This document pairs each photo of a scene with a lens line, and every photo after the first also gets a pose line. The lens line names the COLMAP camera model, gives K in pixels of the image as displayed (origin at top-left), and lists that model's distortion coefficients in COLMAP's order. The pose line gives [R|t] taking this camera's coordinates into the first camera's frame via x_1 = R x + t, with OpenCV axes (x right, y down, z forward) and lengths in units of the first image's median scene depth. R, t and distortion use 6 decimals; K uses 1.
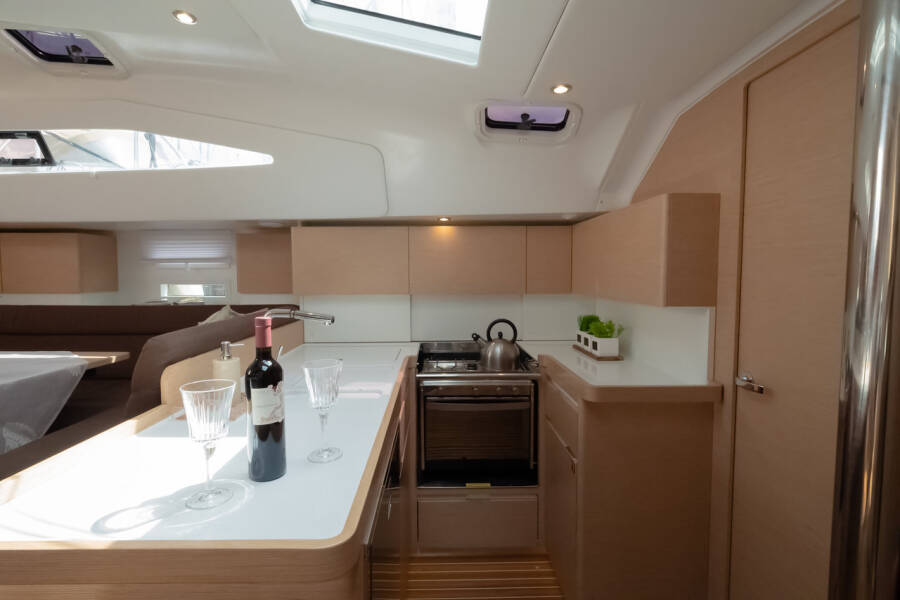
lens RADIAL K [[462.1, 0, 448.9], [0, 462.1, 285.7], [0, 0, 1]] dist [-0.001377, -0.000360]
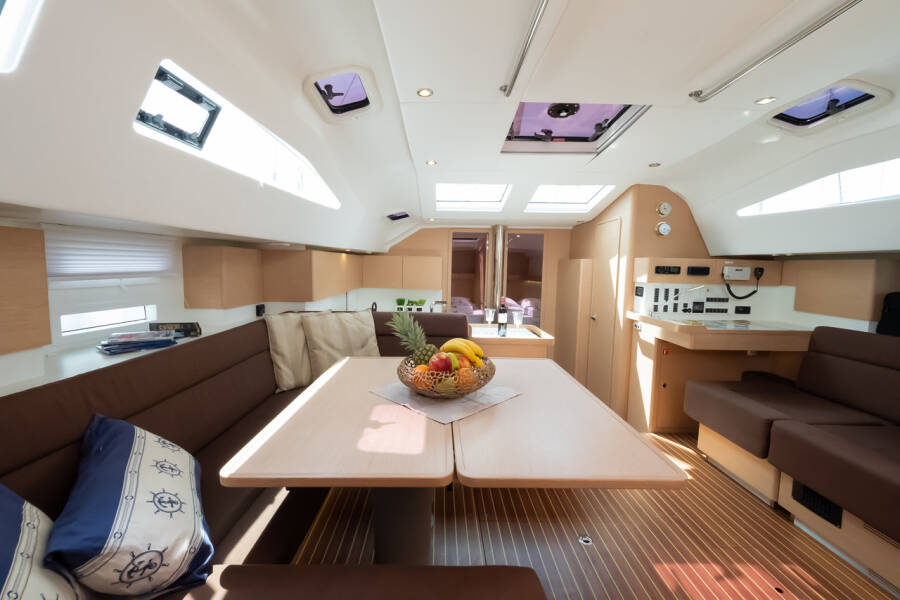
lens RADIAL K [[361.4, 0, 449.1], [0, 361.4, 295.0], [0, 0, 1]] dist [0.001941, -0.004586]
pose [[-0.026292, -0.085886, 0.995958, -1.438010], [-0.003031, 0.996305, 0.085836, -0.091115], [-0.999650, -0.000762, -0.026455, 0.637441]]
